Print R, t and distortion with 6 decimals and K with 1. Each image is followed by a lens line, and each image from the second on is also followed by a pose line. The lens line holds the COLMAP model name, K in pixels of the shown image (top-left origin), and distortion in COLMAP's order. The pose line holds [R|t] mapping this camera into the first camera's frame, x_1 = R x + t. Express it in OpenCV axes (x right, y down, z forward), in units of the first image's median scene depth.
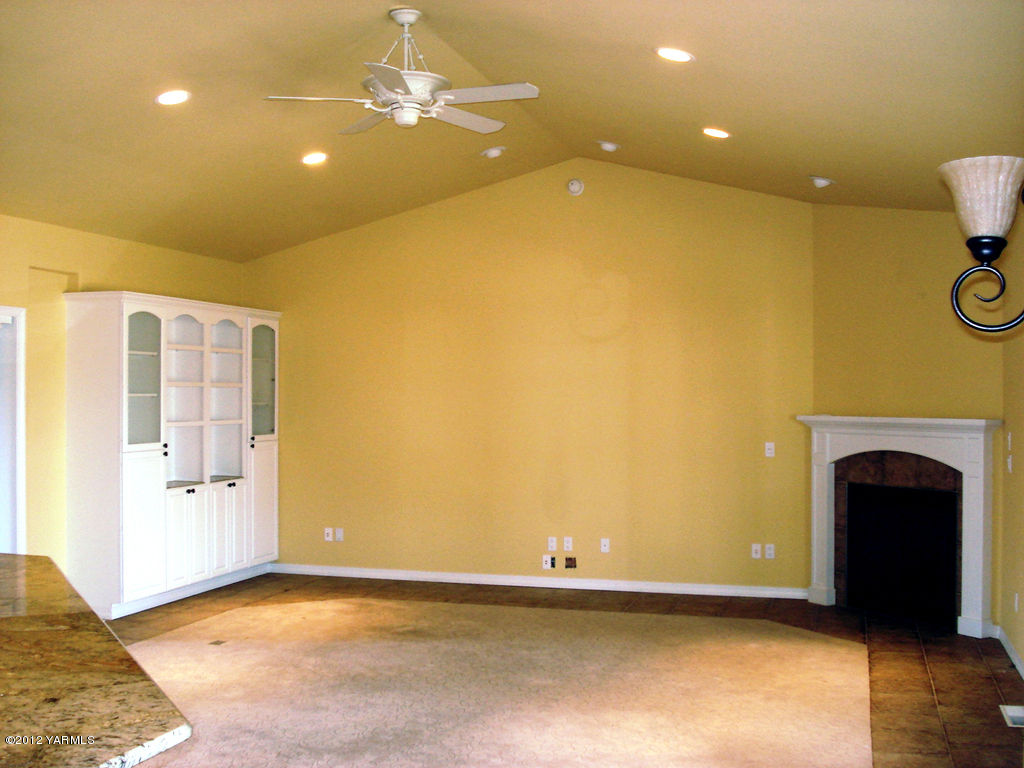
lens RADIAL K [[1149.0, 0, 512.0], [0, 1149.0, 384.0], [0, 0, 1]] dist [-0.004269, -0.001814]
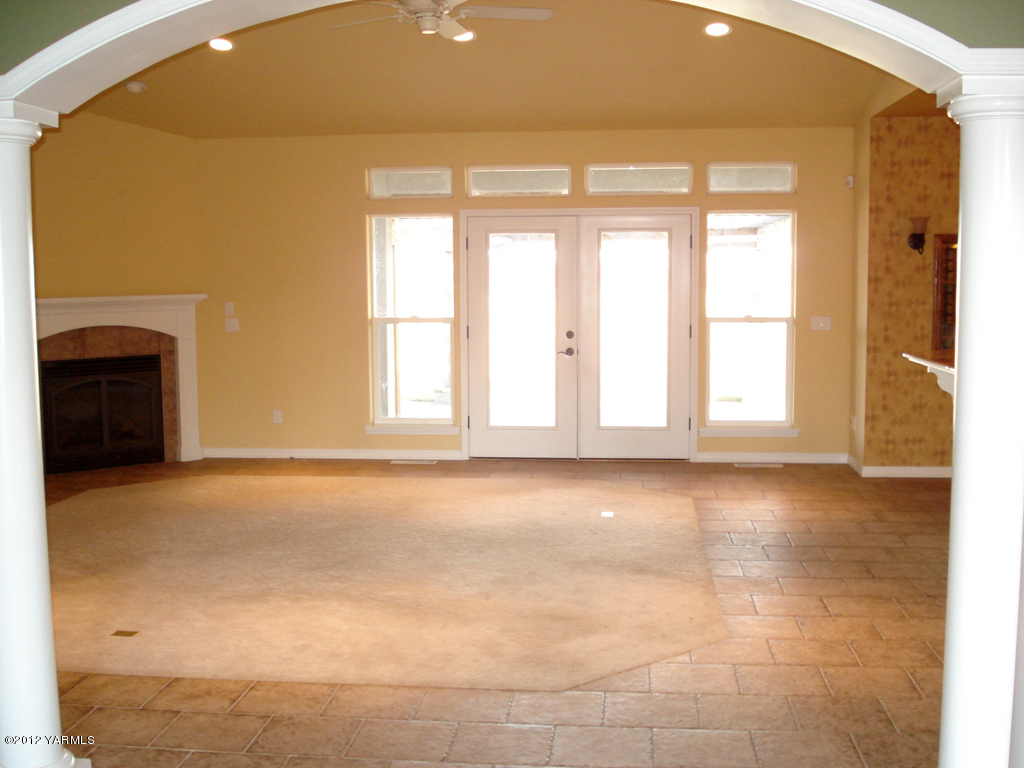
lens RADIAL K [[1149.0, 0, 512.0], [0, 1149.0, 384.0], [0, 0, 1]] dist [-0.004269, -0.001814]
pose [[-0.189465, -0.099407, 0.976842, -0.876835], [0.000924, 0.994843, 0.101418, -0.000313], [-0.981887, 0.020118, -0.188397, 0.815591]]
